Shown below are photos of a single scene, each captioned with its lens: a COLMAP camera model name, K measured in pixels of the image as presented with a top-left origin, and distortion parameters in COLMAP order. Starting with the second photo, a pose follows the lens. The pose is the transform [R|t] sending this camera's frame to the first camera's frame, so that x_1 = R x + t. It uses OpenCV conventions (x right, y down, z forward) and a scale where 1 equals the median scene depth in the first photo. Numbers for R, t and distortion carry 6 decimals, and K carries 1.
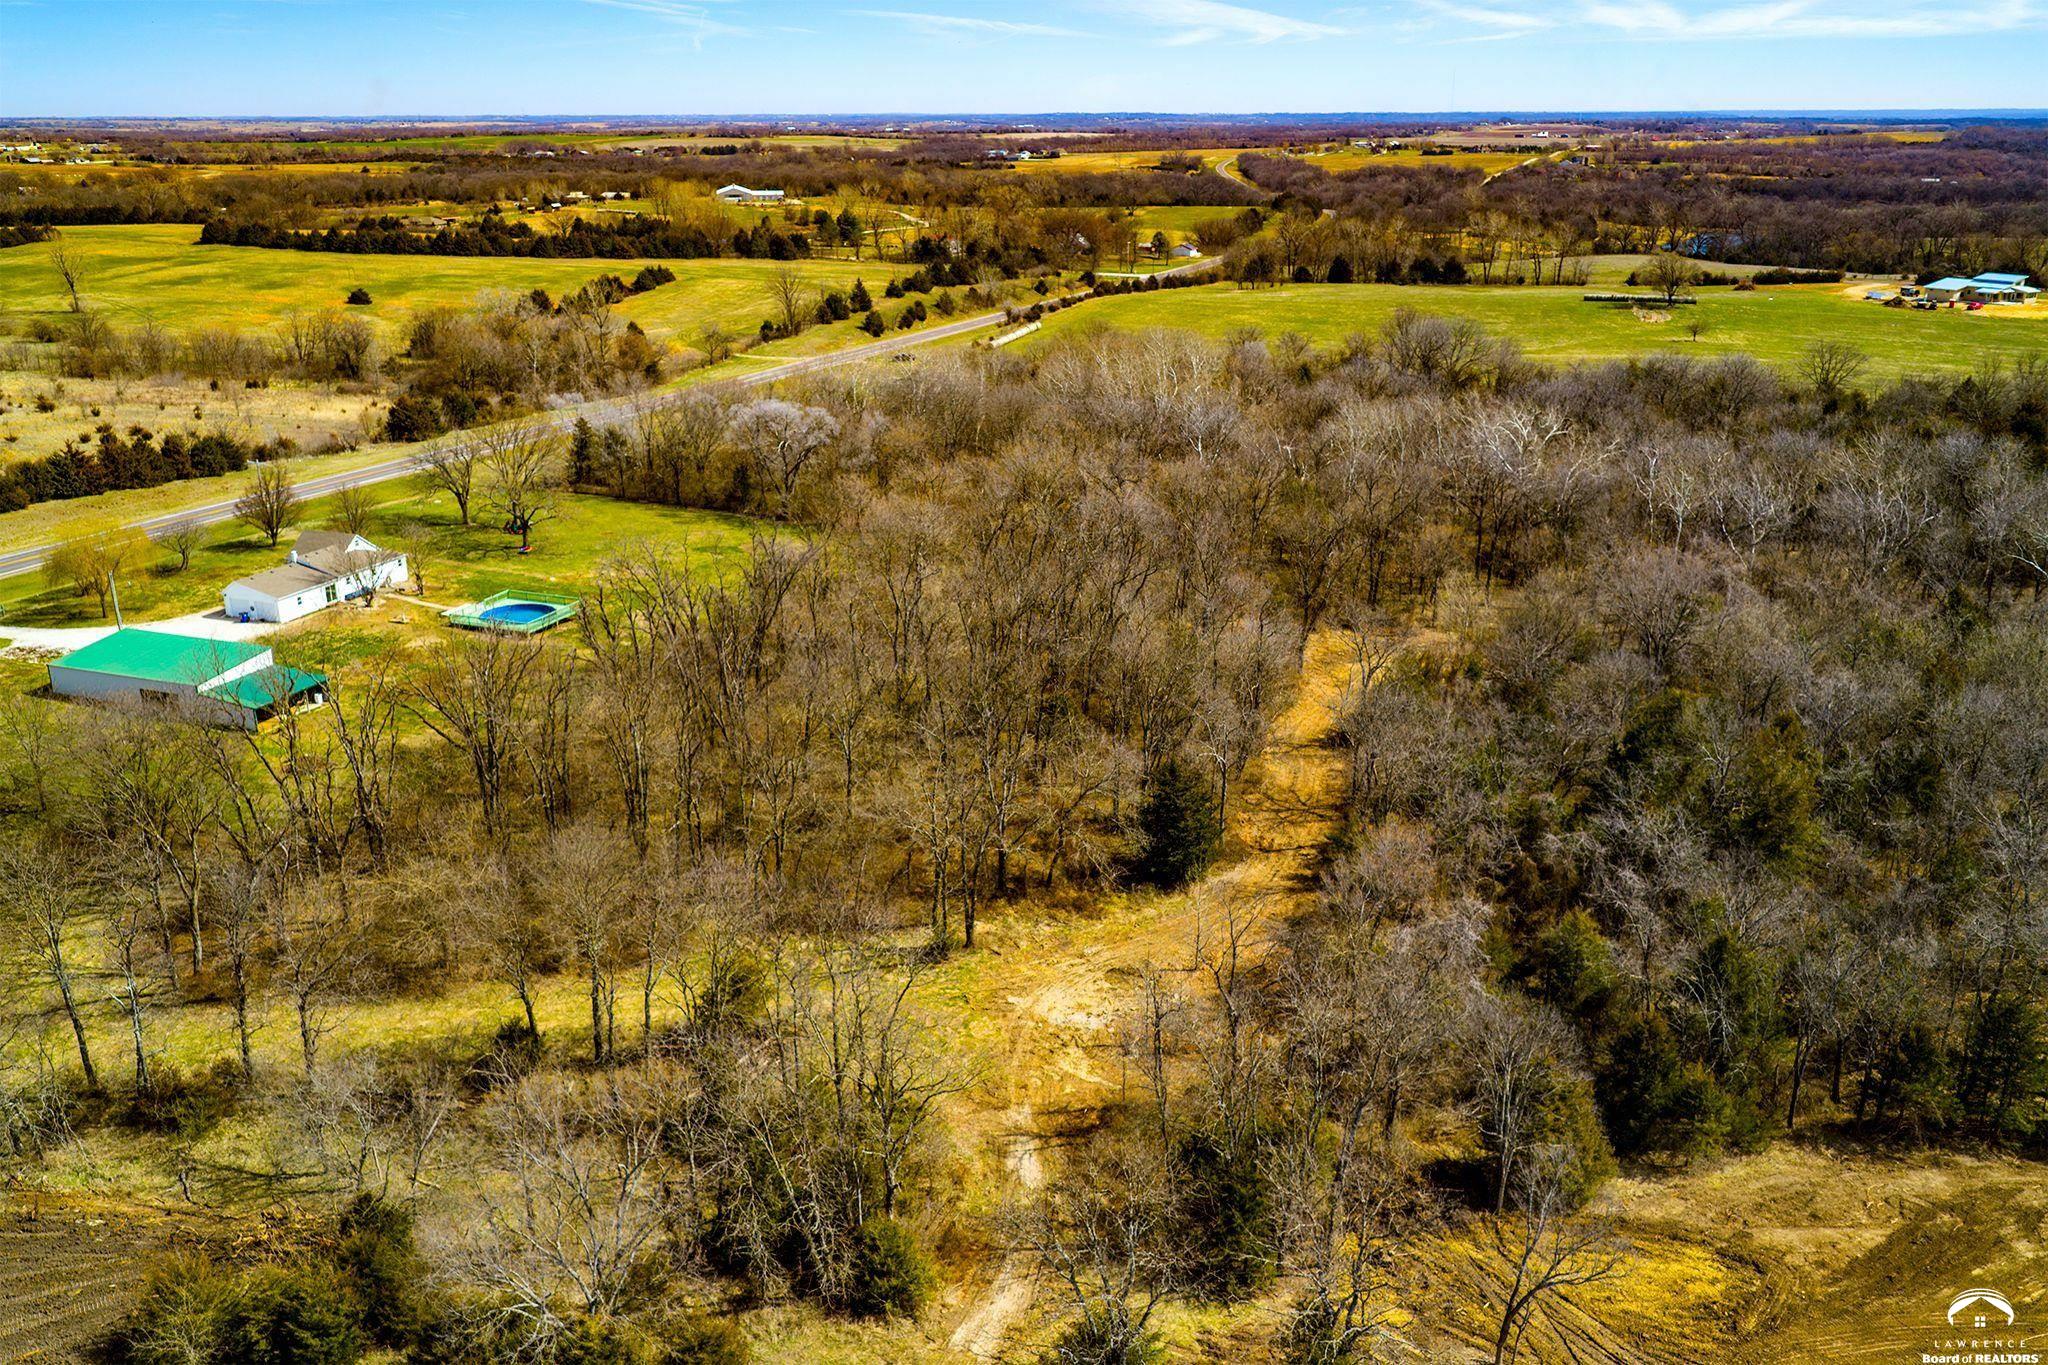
lens RADIAL K [[1731.7, 0, 1024.0], [0, 1731.7, 682.5], [0, 0, 1]] dist [0.023425, -0.019880]
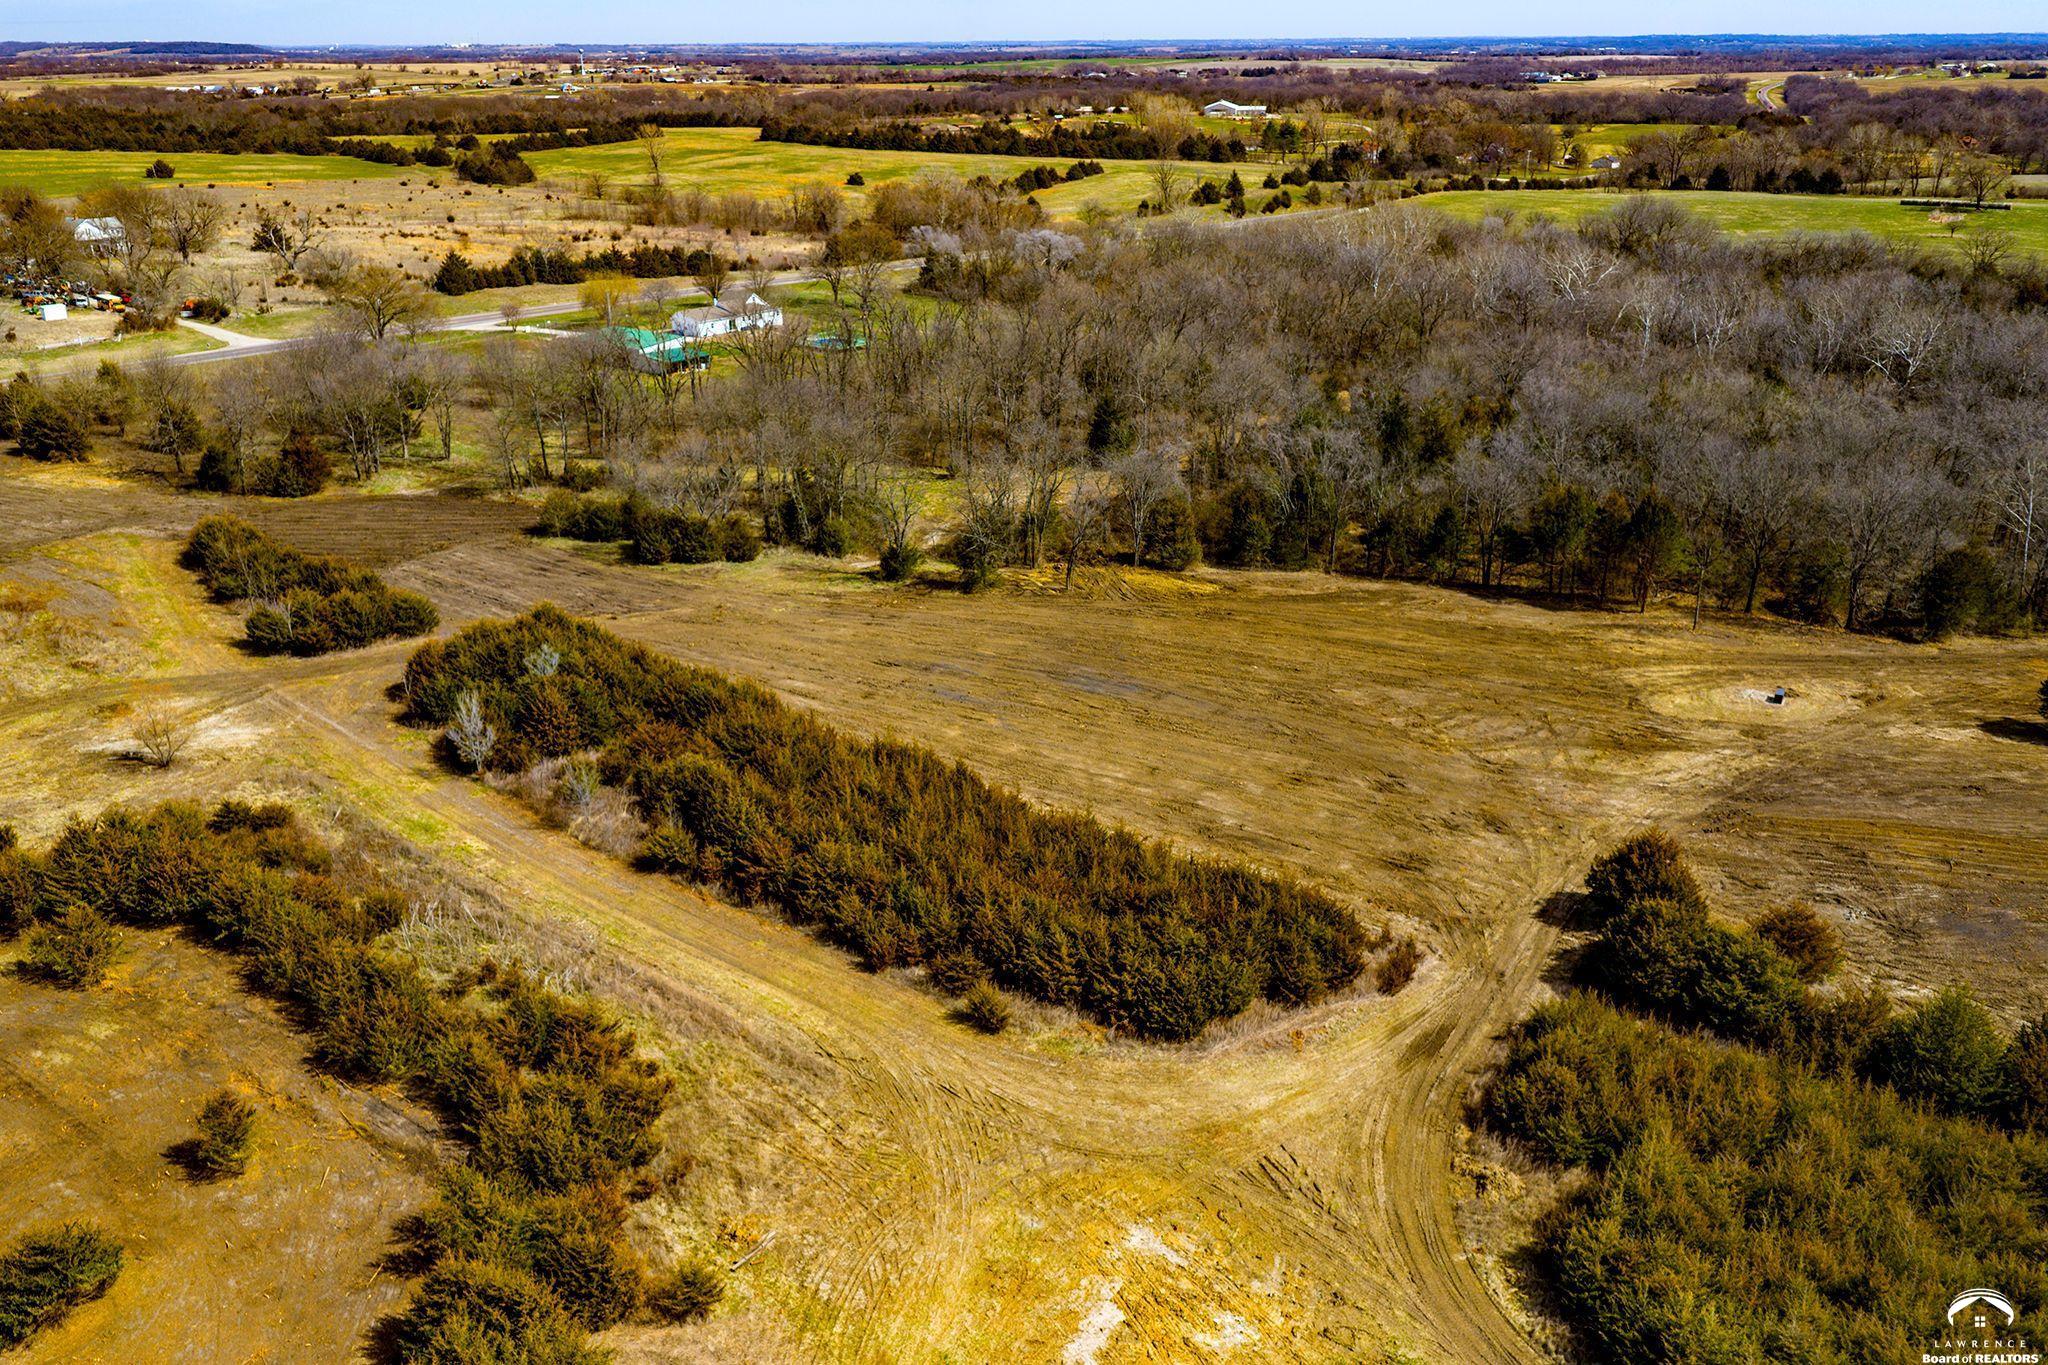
lens RADIAL K [[1731.7, 0, 1024.0], [0, 1731.7, 682.5], [0, 0, 1]] dist [0.023425, -0.019880]
pose [[0.951321, 0.106329, -0.289279, 0.085431], [-0.095008, 0.994068, 0.052943, 0.039415], [0.293192, -0.022882, 0.955780, -0.112793]]
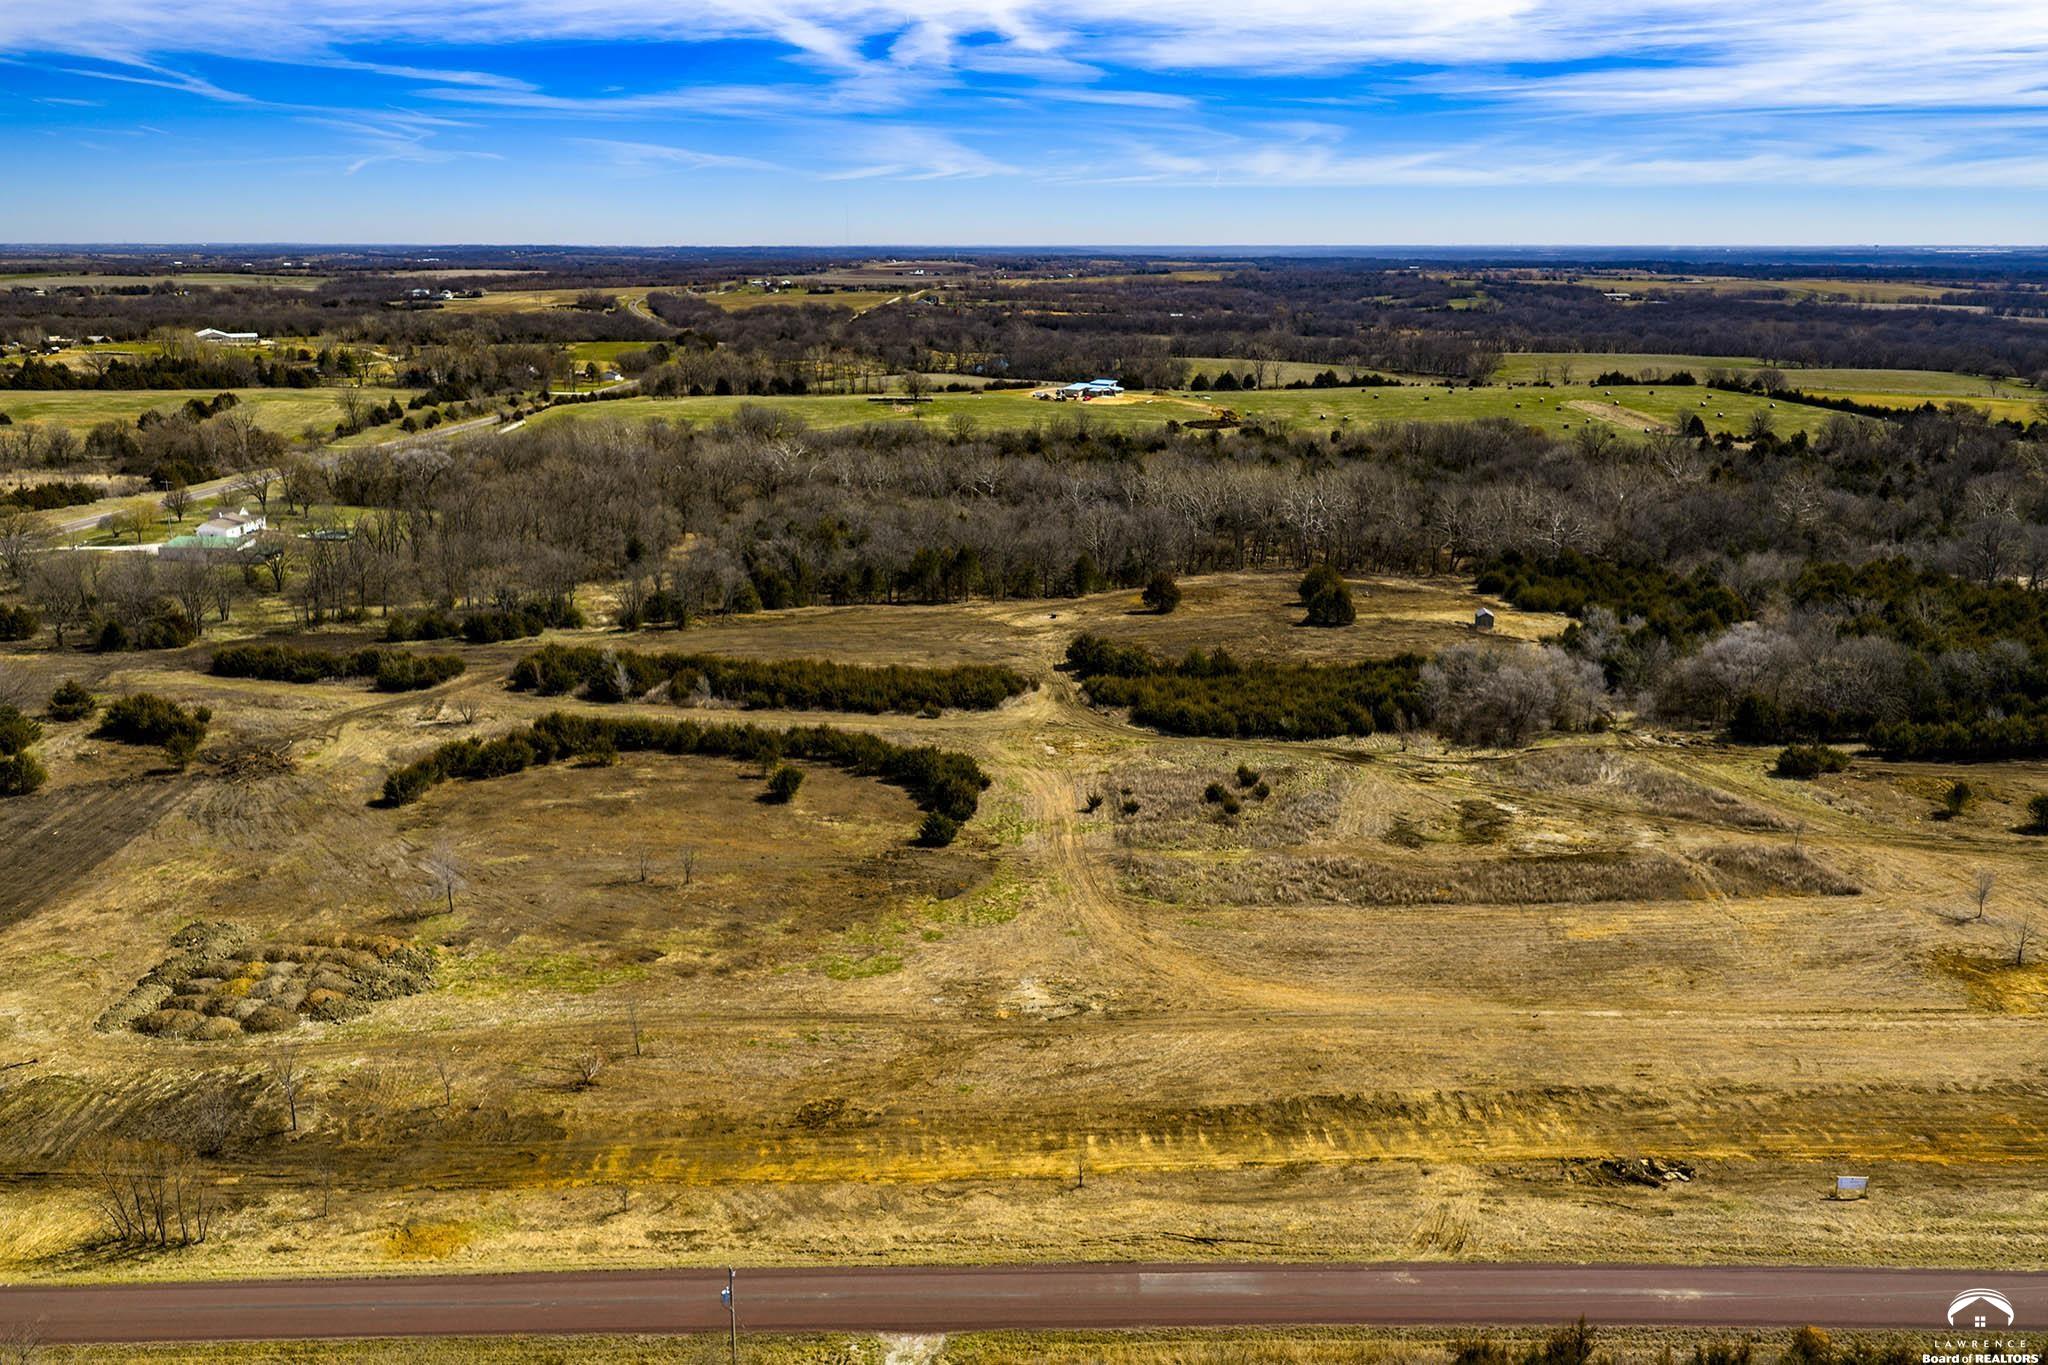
lens RADIAL K [[1731.7, 0, 1024.0], [0, 1731.7, 682.5], [0, 0, 1]] dist [0.023425, -0.019880]
pose [[0.947702, -0.075022, 0.310213, -0.035442], [0.096415, 0.993865, -0.054191, 0.082661], [-0.304244, 0.081266, 0.949121, -0.322283]]
